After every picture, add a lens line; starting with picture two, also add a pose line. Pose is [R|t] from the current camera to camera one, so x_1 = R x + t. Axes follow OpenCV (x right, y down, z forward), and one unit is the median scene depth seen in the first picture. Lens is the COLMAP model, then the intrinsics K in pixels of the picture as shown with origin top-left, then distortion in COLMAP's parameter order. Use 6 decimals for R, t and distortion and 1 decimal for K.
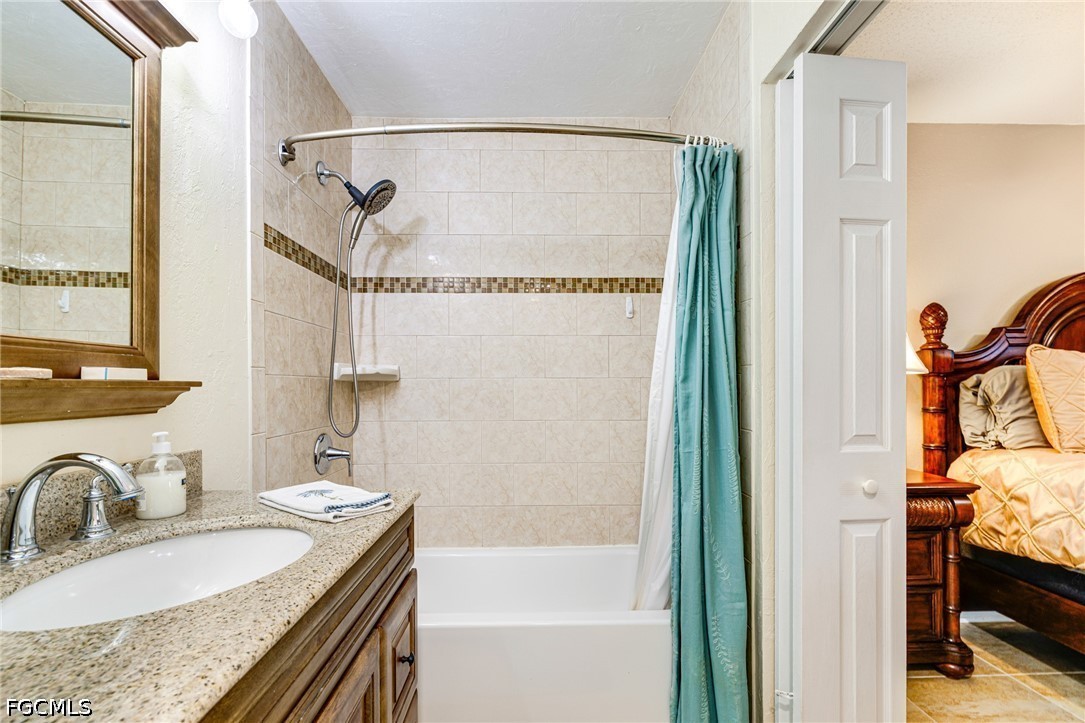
lens RADIAL K [[473.0, 0, 537.6], [0, 473.0, 385.9], [0, 0, 1]] dist [0.000069, 0.000804]
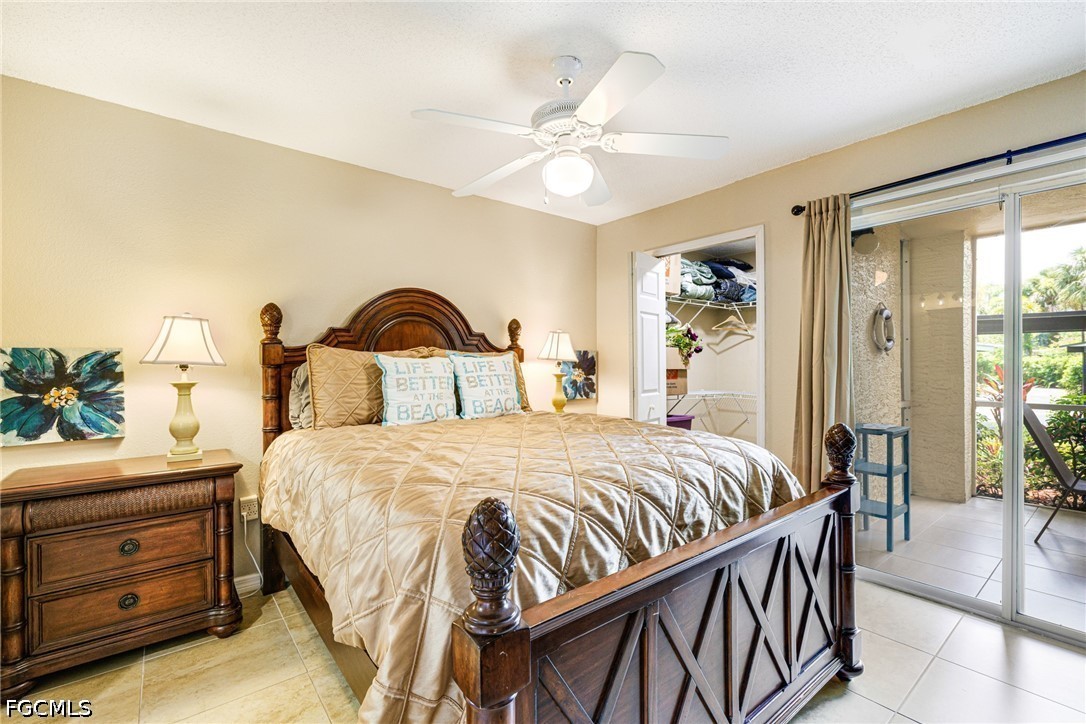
lens RADIAL K [[473.4, 0, 542.0], [0, 473.4, 361.7], [0, 0, 1]] dist [0.000069, 0.000804]
pose [[0.795007, 0.003711, 0.606589, 0.642063], [0.001109, 0.999971, -0.007571, -0.024196], [-0.606599, 0.006692, 0.794980, -0.290170]]
